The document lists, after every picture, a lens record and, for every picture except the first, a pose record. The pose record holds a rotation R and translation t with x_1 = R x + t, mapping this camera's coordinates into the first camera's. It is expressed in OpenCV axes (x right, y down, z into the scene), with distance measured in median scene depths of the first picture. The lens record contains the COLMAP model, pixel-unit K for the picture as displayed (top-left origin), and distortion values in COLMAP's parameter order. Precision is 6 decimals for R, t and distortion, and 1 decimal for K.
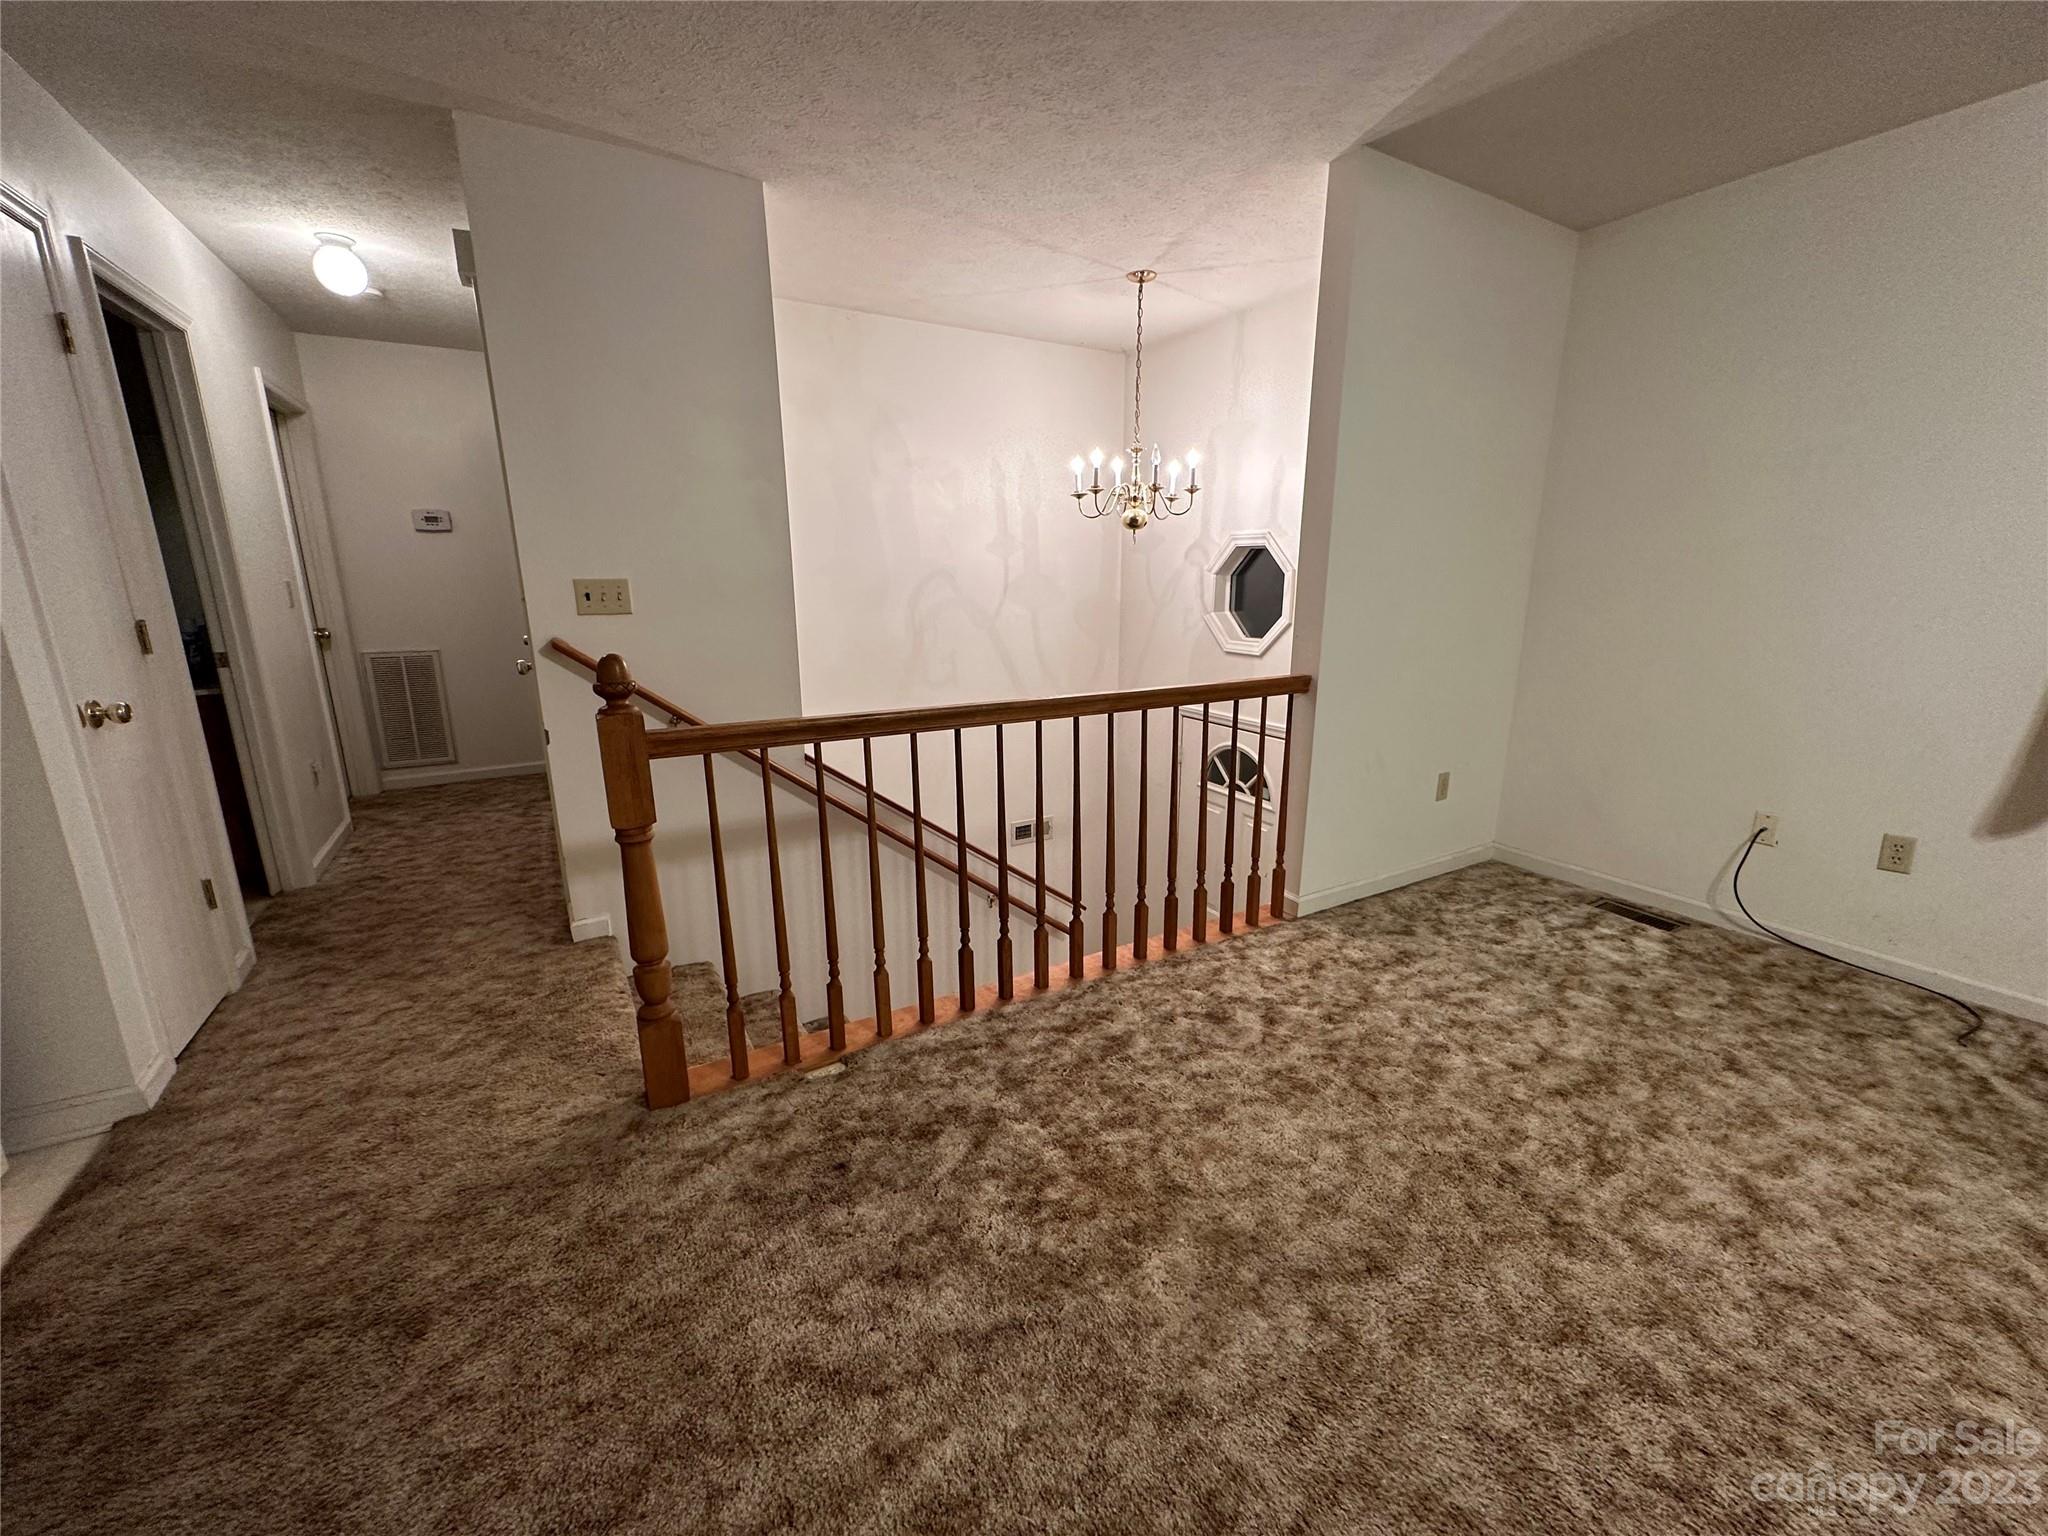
lens RADIAL K [[815.1, 0, 1026.4], [0, 815.1, 770.5], [0, 0, 1]] dist [0.000906, 0.000069]
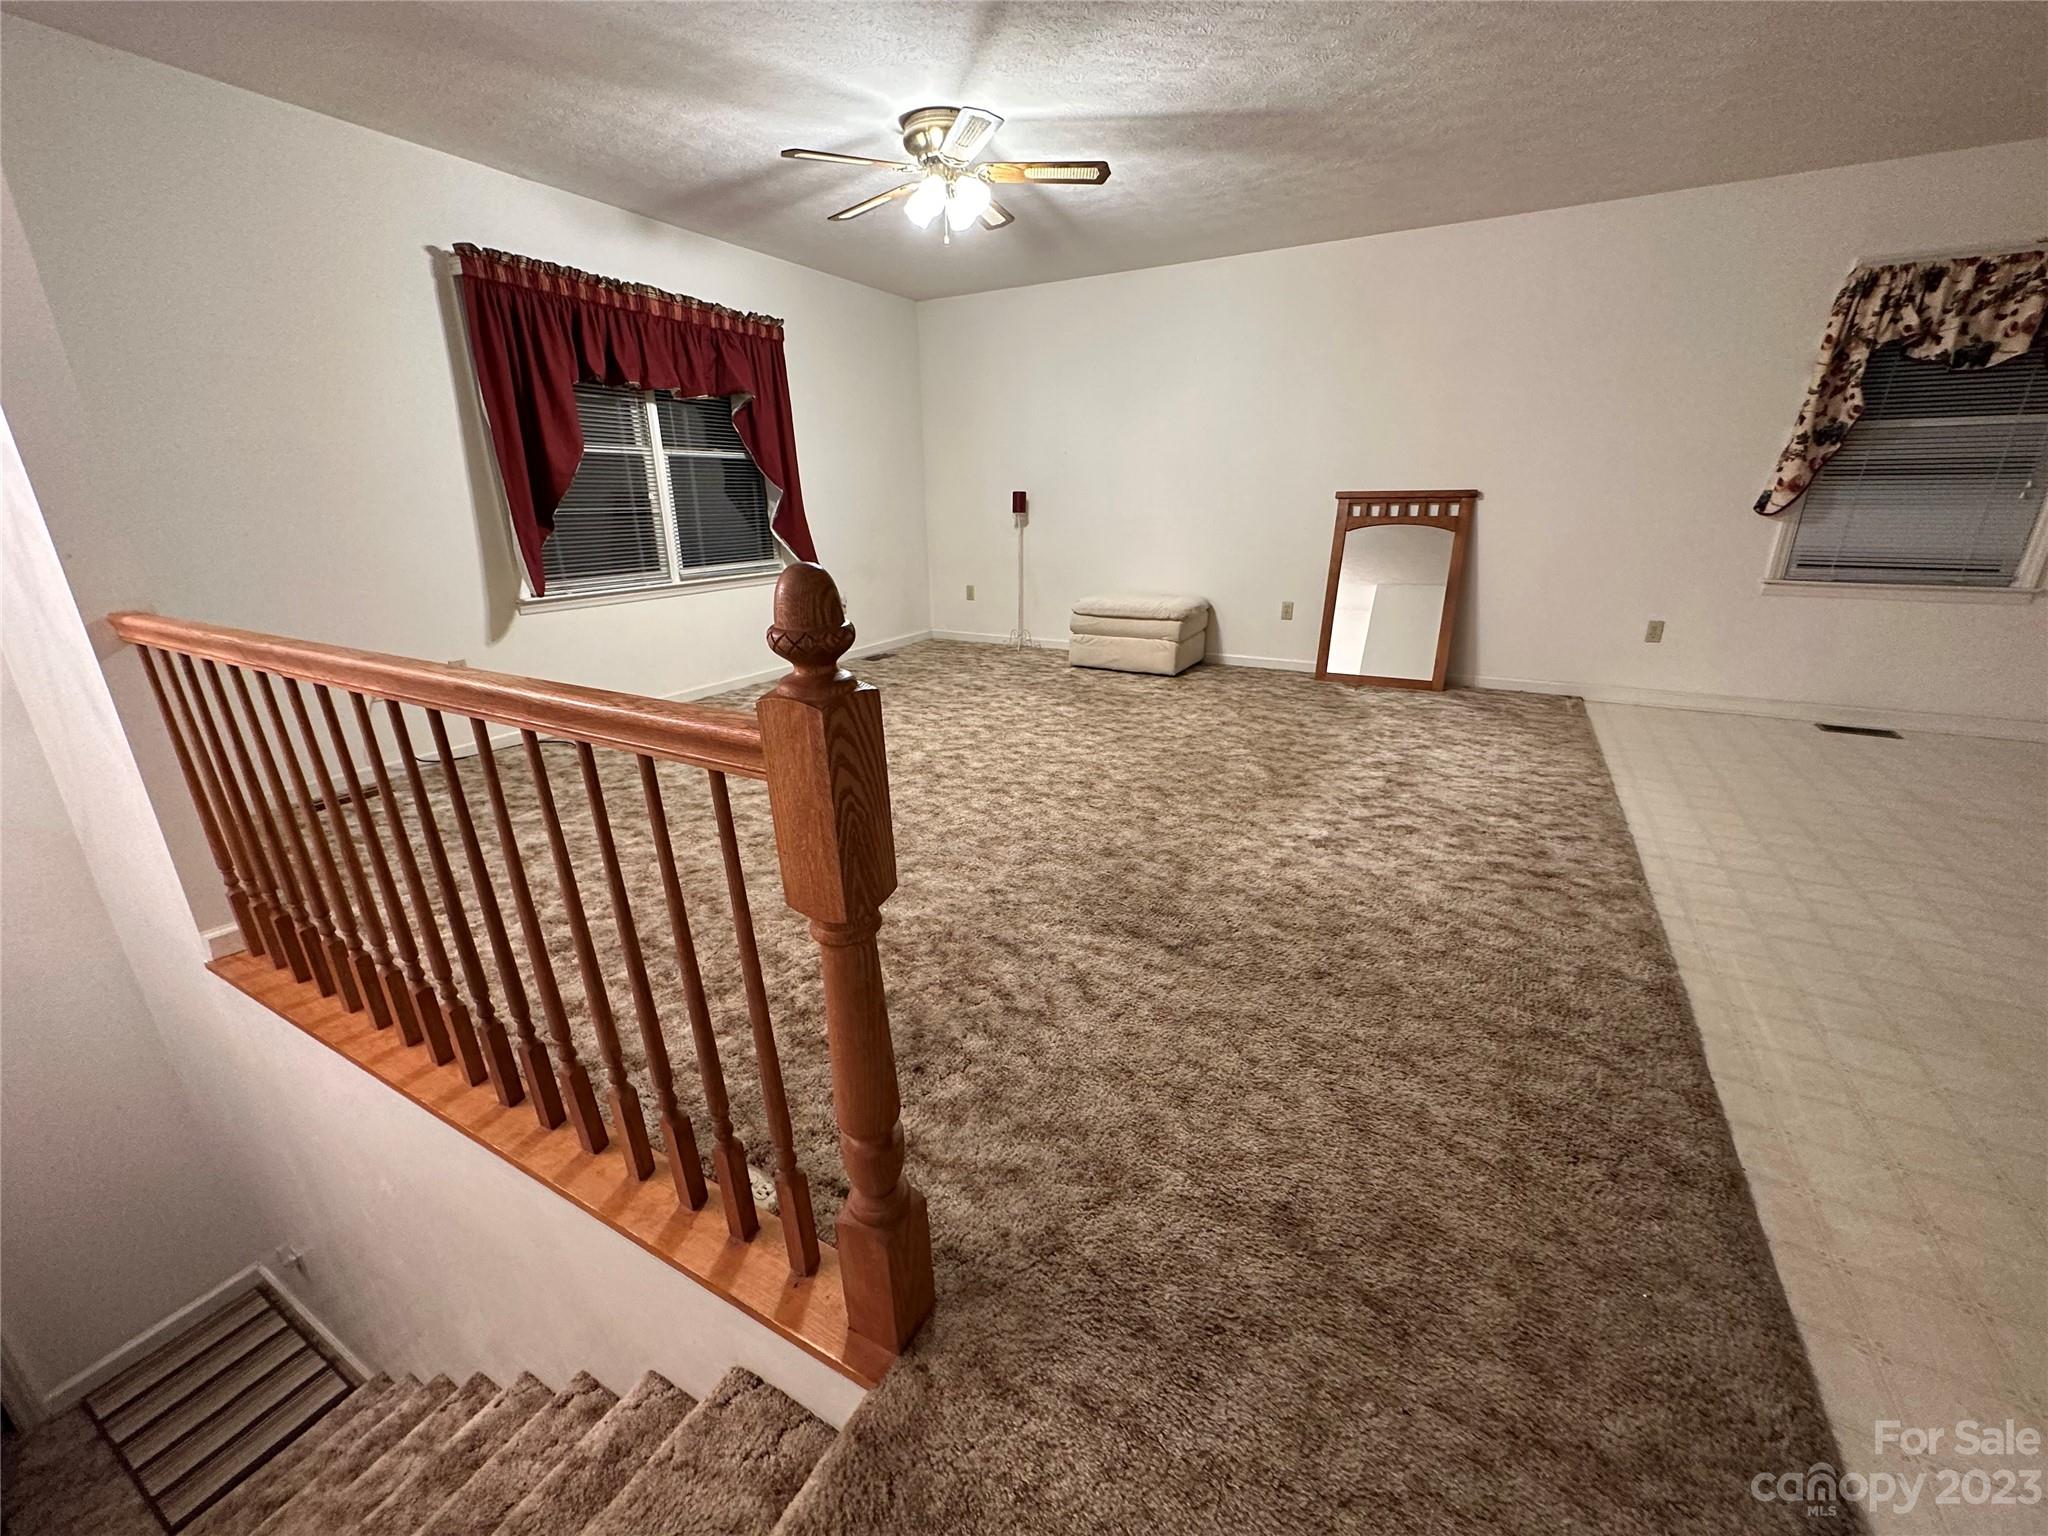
lens RADIAL K [[815.1, 0, 1026.4], [0, 815.1, 770.5], [0, 0, 1]] dist [0.000906, 0.000069]
pose [[-0.506853, -0.272630, 0.817785, -0.715751], [0.213369, 0.879474, 0.425439, -0.152022], [-0.835209, 0.390125, -0.387594, 0.821190]]
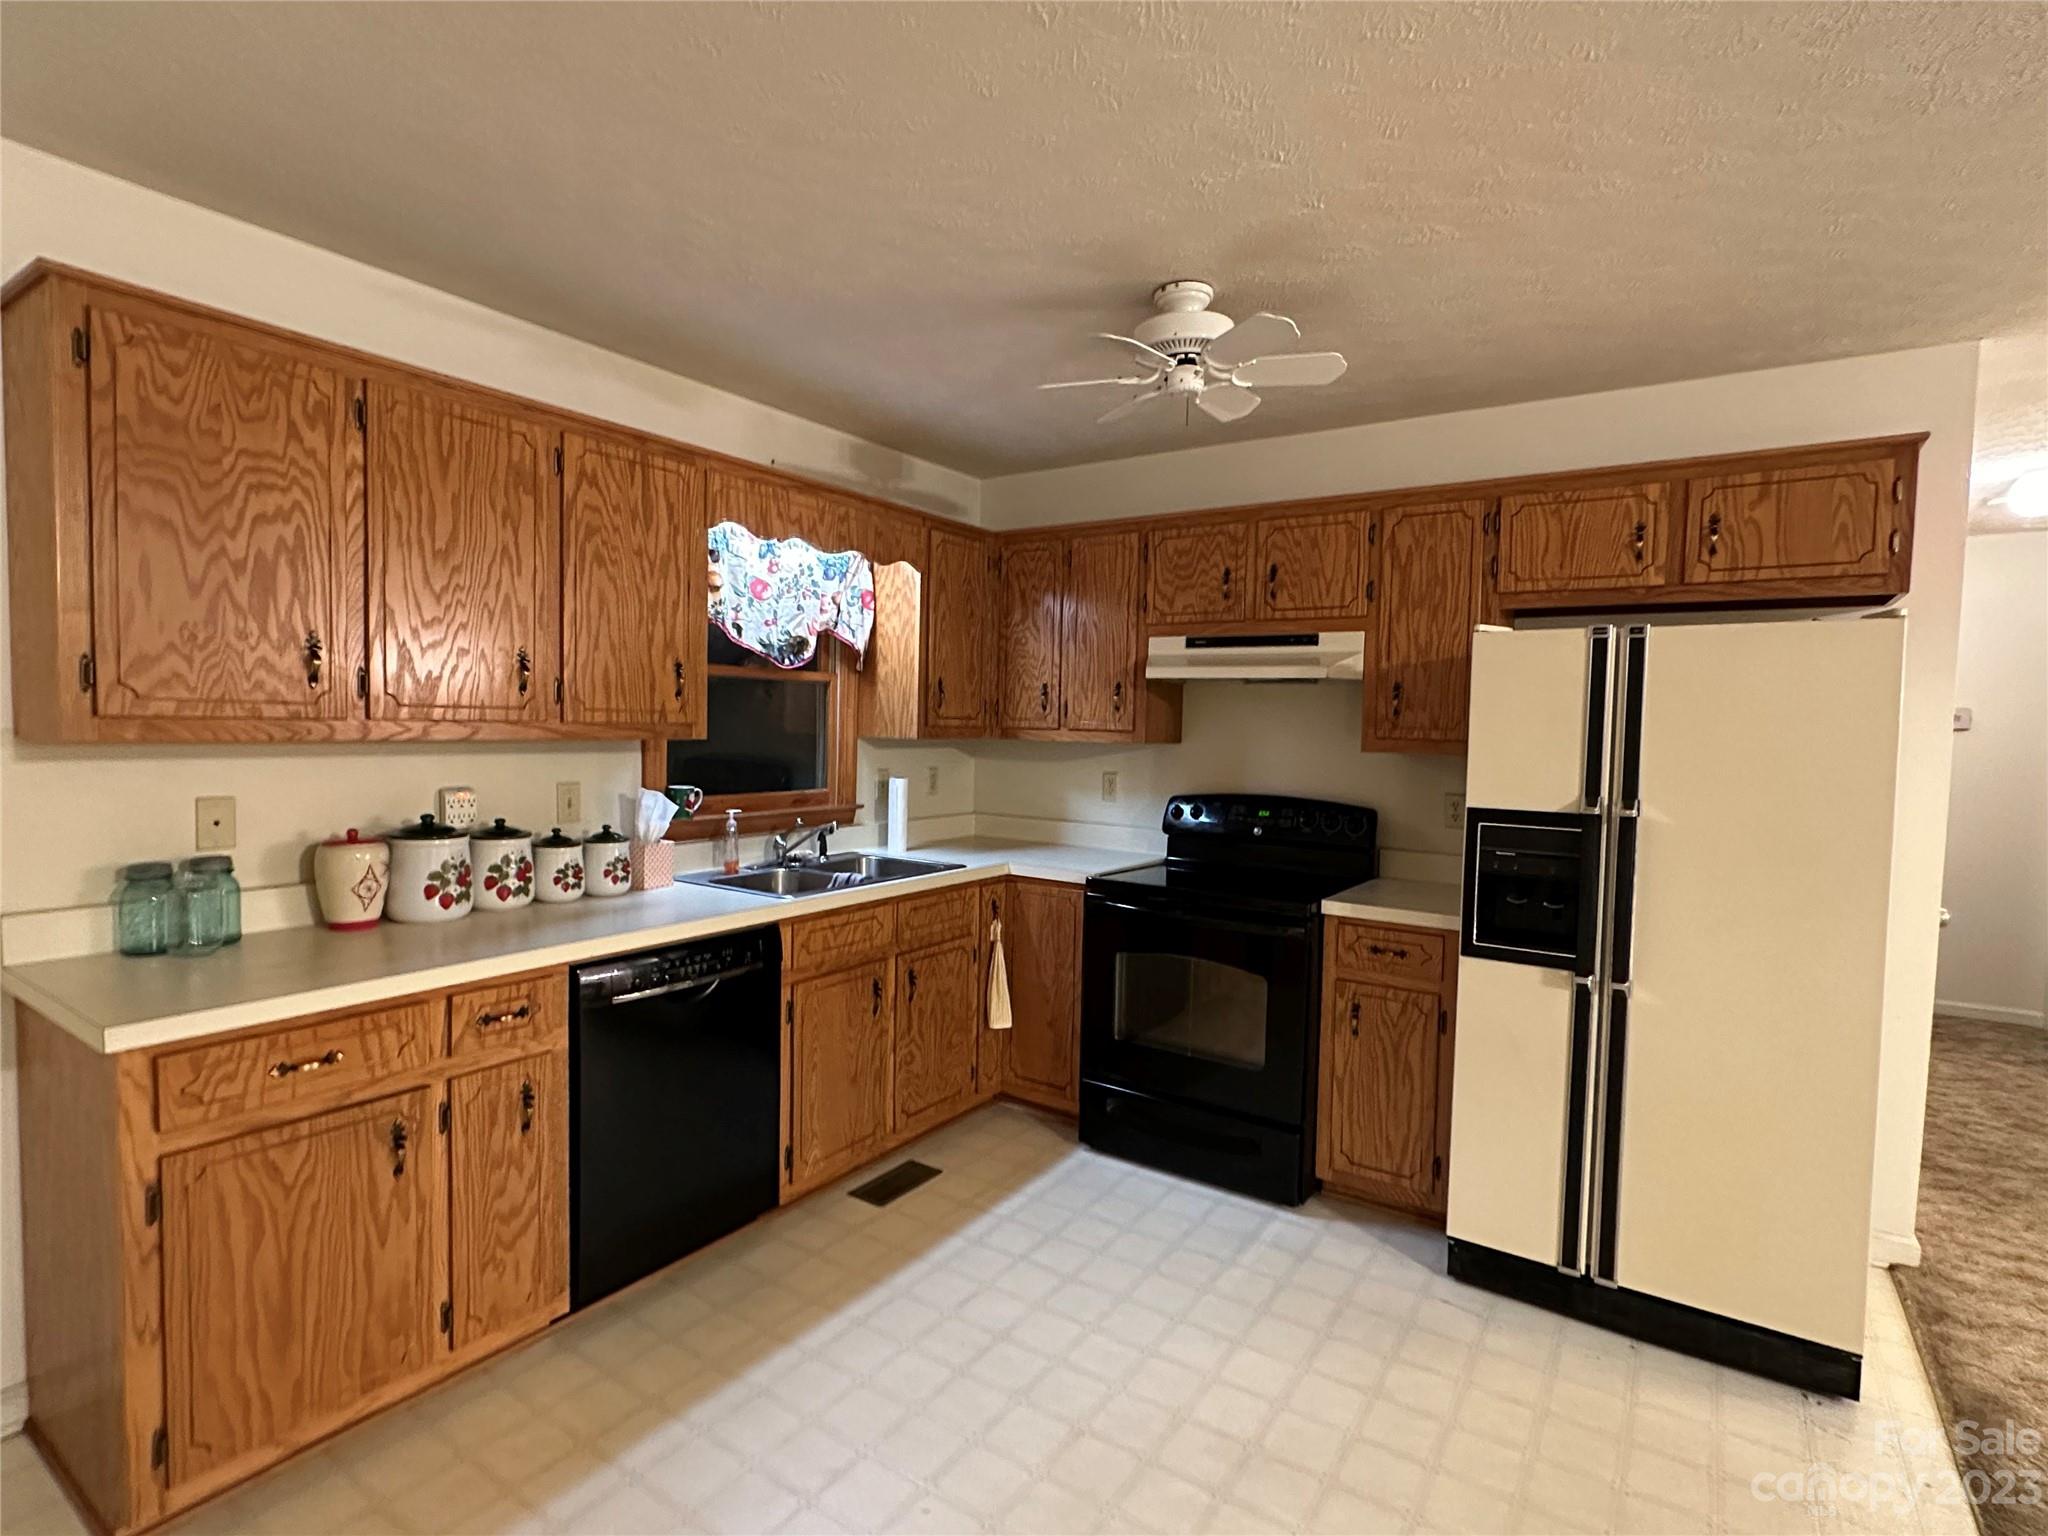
lens RADIAL K [[1010.0, 0, 1025.3], [0, 1010.0, 774.8], [0, 0, 1]] dist [0.001615, -0.000353]
pose [[0.428419, 0.056956, -0.901783, -0.311148], [-0.234101, 0.970931, -0.049894, 0.093616], [0.872728, 0.232484, 0.429299, -0.689831]]
